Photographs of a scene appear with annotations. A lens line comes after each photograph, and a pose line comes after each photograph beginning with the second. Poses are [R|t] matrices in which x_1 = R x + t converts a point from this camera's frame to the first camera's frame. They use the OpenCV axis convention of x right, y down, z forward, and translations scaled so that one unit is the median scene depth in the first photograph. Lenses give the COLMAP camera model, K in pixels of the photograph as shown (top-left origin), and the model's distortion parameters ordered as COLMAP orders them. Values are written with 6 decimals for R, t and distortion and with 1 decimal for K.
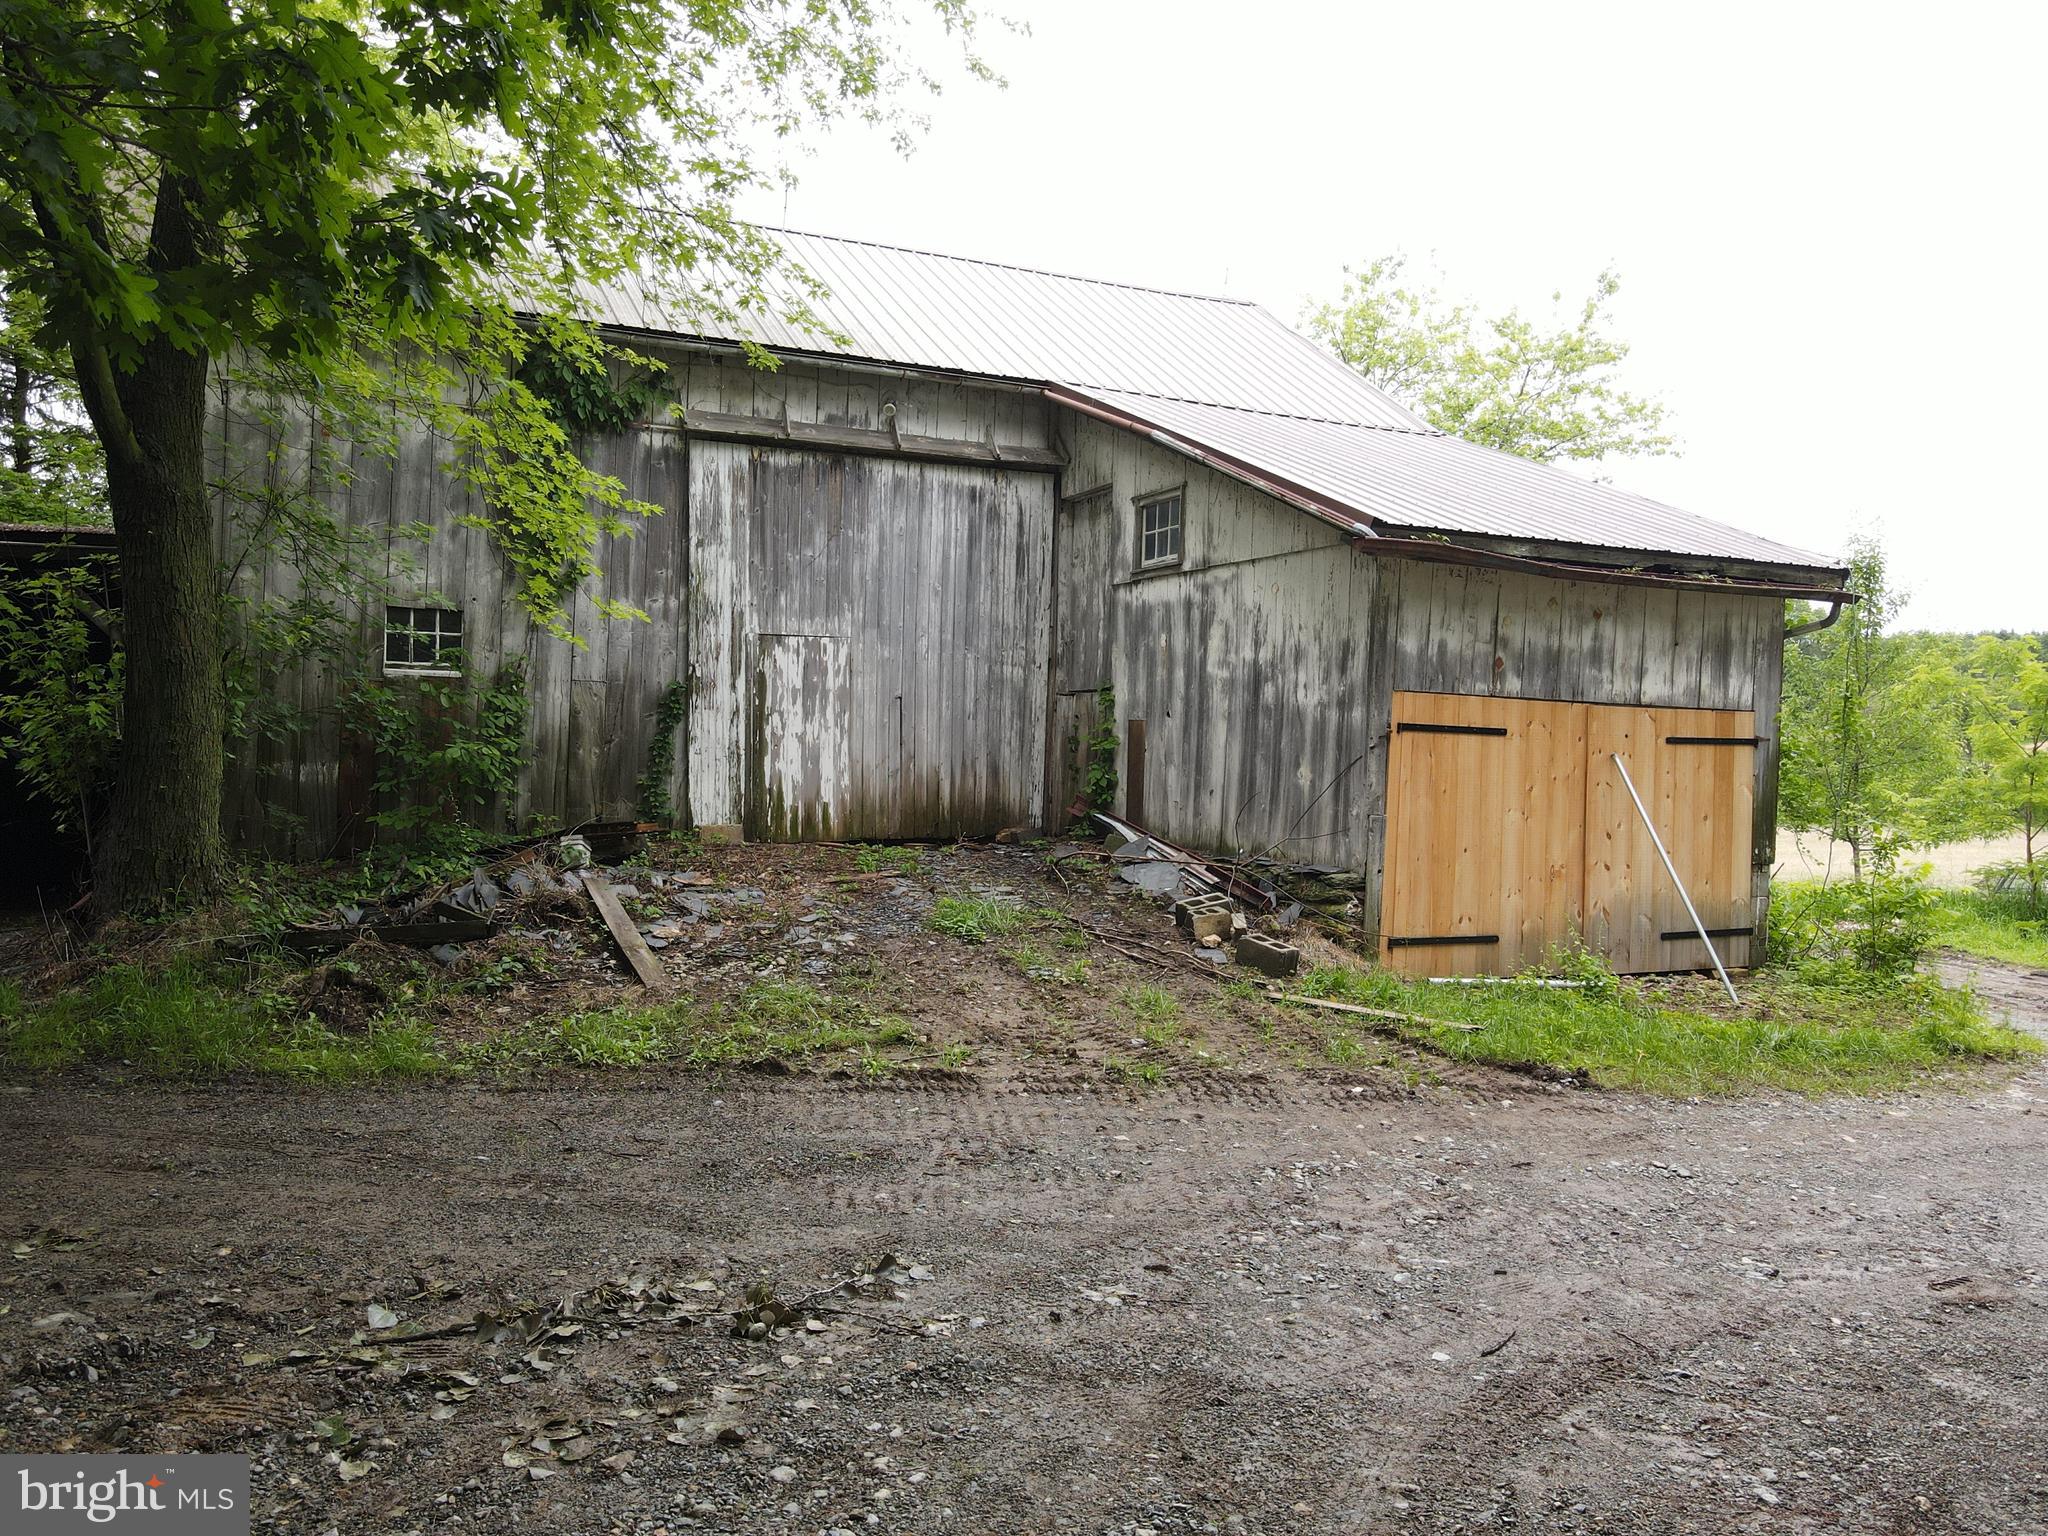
lens RADIAL K [[1479.5, 0, 1024.0], [0, 1479.5, 768.0], [0, 0, 1]] dist [0.001125, 0.002531]
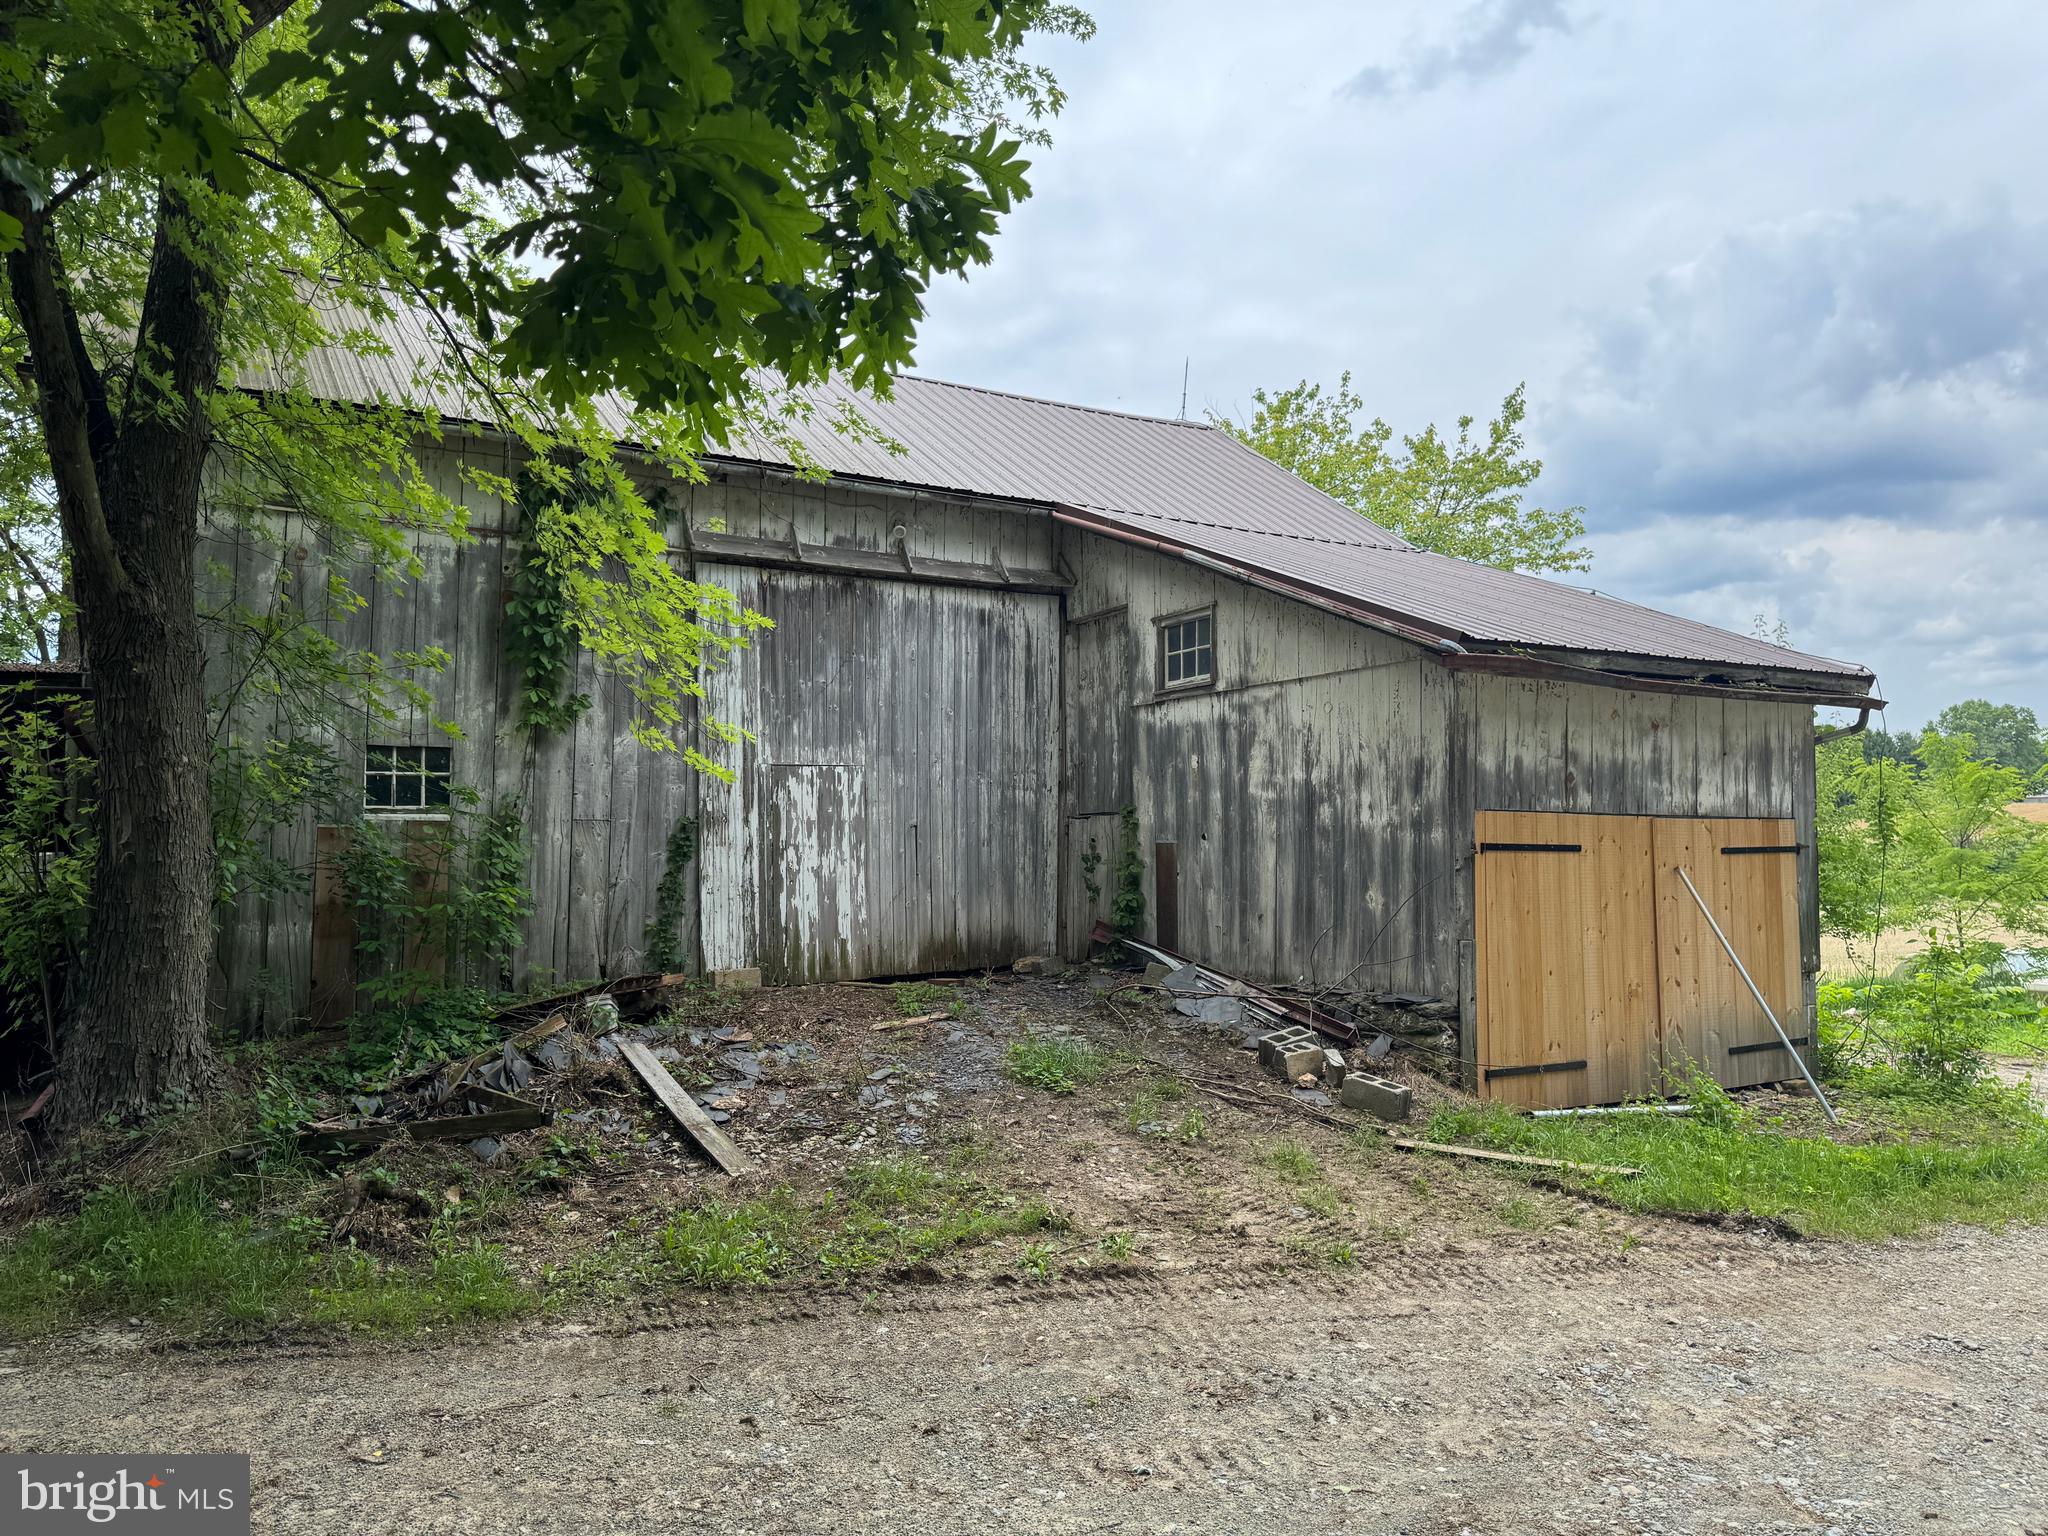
lens RADIAL K [[1404.9, 0, 1053.2], [0, 1404.9, 783.3], [0, 0, 1]] dist [0.170871, -0.317325]
pose [[0.994305, -0.025480, 0.103485, -0.105136], [0.032158, 0.997471, -0.063389, -0.017004], [-0.101608, 0.066356, 0.992609, 0.089193]]
